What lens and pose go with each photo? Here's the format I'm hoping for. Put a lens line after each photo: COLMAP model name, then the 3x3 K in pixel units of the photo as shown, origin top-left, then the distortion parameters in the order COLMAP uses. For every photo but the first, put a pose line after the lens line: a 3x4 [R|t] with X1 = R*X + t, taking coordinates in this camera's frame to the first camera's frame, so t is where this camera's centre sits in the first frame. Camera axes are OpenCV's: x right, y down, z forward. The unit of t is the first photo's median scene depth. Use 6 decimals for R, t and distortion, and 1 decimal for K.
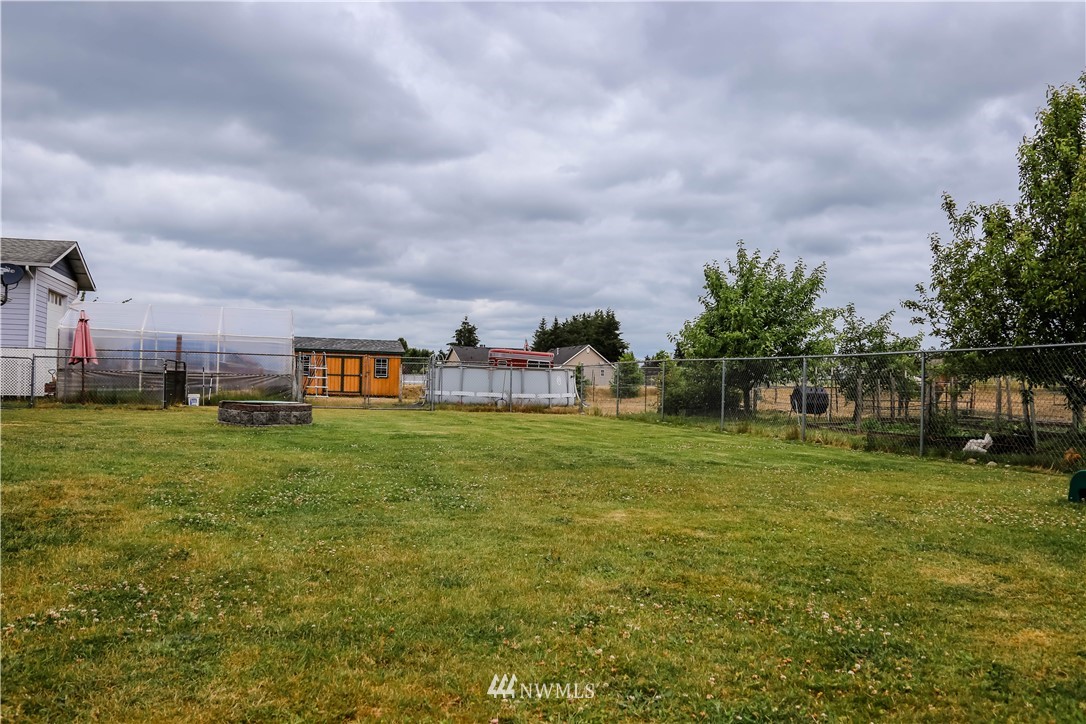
lens RADIAL K [[877.3, 0, 543.5], [0, 877.3, 362.9], [0, 0, 1]] dist [-0.101090, 0.013799]
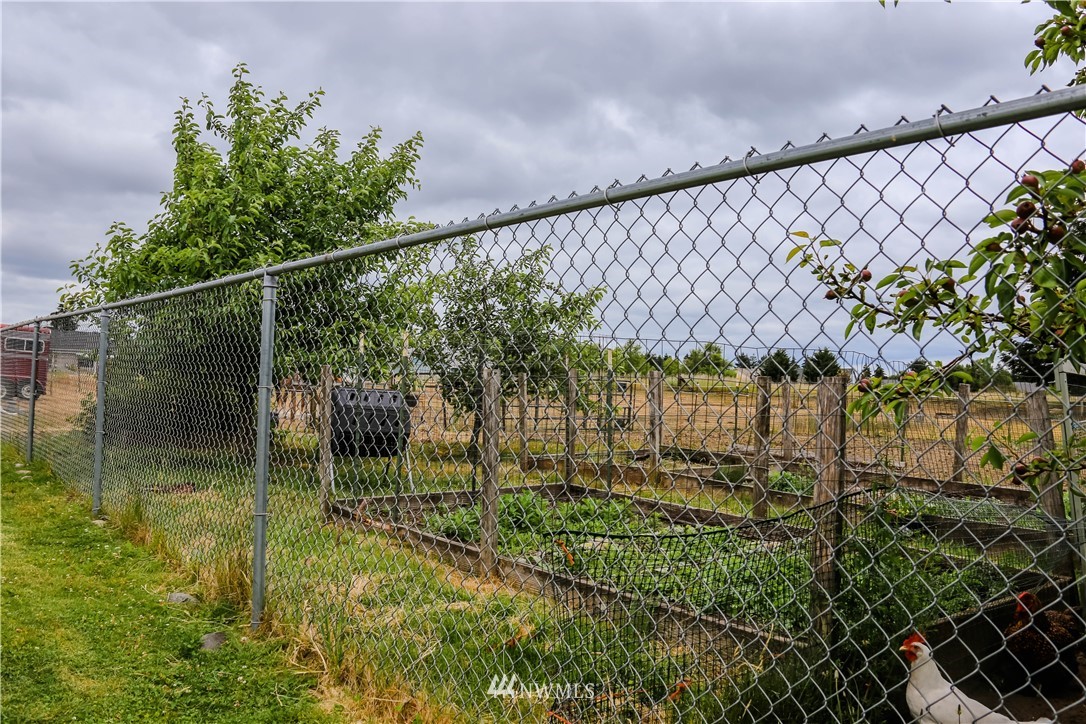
lens RADIAL K [[877.3, 0, 543.1], [0, 877.3, 362.5], [0, 0, 1]] dist [-0.101090, 0.013799]
pose [[0.911762, 0.024503, 0.409988, 0.186616], [-0.025865, 0.999663, -0.002224, 0.011659], [-0.409904, -0.008576, 0.912088, 0.515999]]
